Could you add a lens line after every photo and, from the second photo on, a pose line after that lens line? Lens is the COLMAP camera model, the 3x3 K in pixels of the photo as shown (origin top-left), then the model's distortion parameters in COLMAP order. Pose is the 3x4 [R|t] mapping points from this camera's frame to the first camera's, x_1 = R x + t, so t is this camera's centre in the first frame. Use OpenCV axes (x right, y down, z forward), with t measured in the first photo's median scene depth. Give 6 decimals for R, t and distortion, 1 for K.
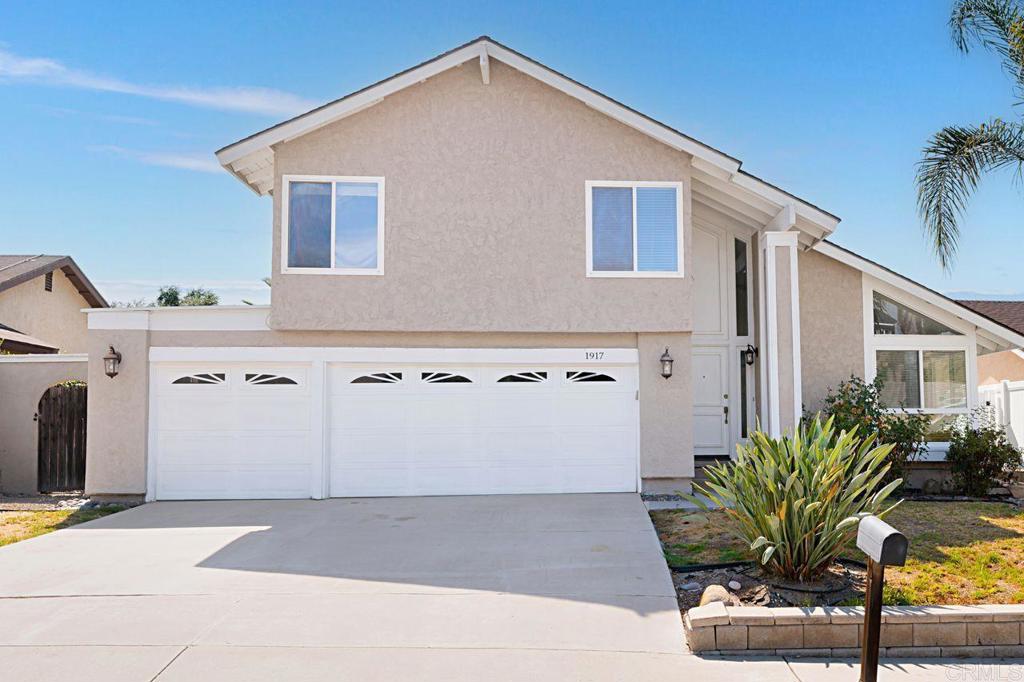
lens RADIAL K [[1037.1, 0, 488.6], [0, 1037.1, 343.1], [0, 0, 1]] dist [-0.009676, 0.002734]
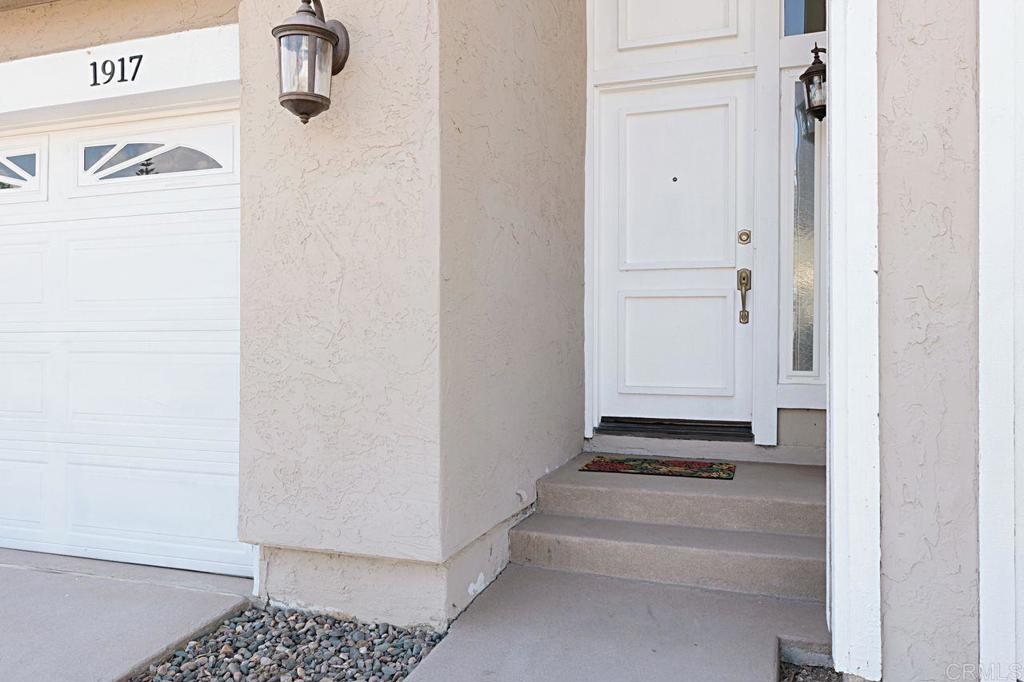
lens RADIAL K [[636.1, 0, 564.5], [0, 636.1, 326.1], [0, 0, 1]] dist [-0.000561, -0.000392]
pose [[0.944591, 0.001207, -0.328246, 0.242197], [0.025893, 0.996603, 0.078178, 0.062193], [0.327226, -0.082346, 0.941352, 0.801876]]
